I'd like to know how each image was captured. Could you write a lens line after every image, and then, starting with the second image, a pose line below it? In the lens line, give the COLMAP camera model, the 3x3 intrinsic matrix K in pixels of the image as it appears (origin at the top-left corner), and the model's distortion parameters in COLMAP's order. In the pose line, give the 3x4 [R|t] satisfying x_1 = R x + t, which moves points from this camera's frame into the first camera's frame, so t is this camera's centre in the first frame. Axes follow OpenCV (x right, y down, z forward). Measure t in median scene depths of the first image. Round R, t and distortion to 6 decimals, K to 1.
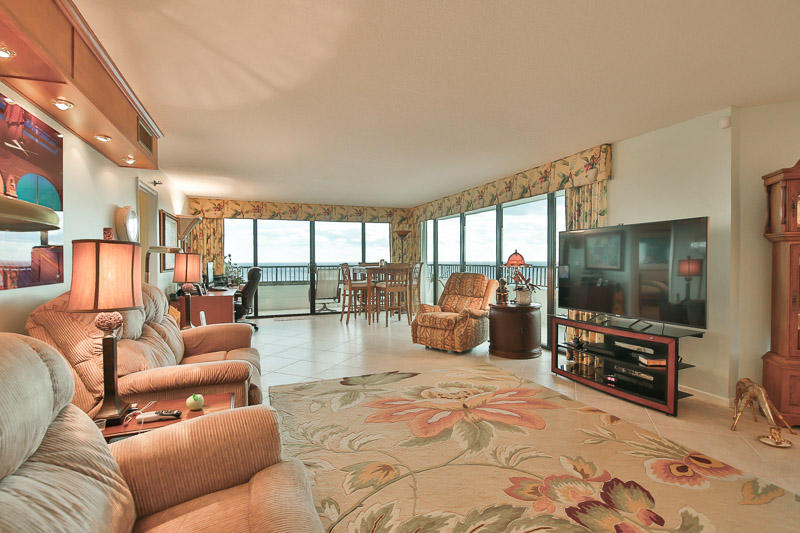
lens RADIAL K [[375.1, 0, 415.5], [0, 375.1, 267.5], [0, 0, 1]] dist [-0.014670, -0.004562]
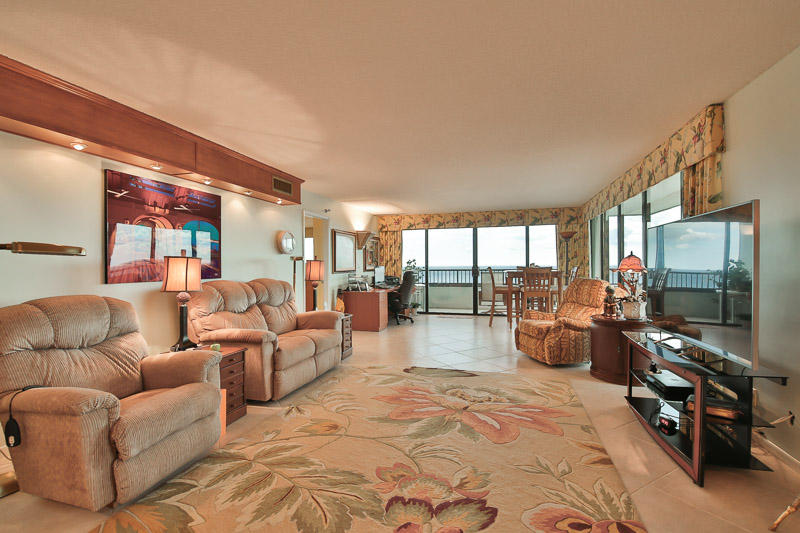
lens RADIAL K [[375.1, 0, 403.8], [0, 375.1, 266.4], [0, 0, 1]] dist [-0.014670, -0.004562]
pose [[0.786917, 0.001333, -0.617057, 0.421327], [-0.008649, 0.999923, -0.008870, -0.003499], [0.616998, 0.012317, 0.786868, 0.058396]]
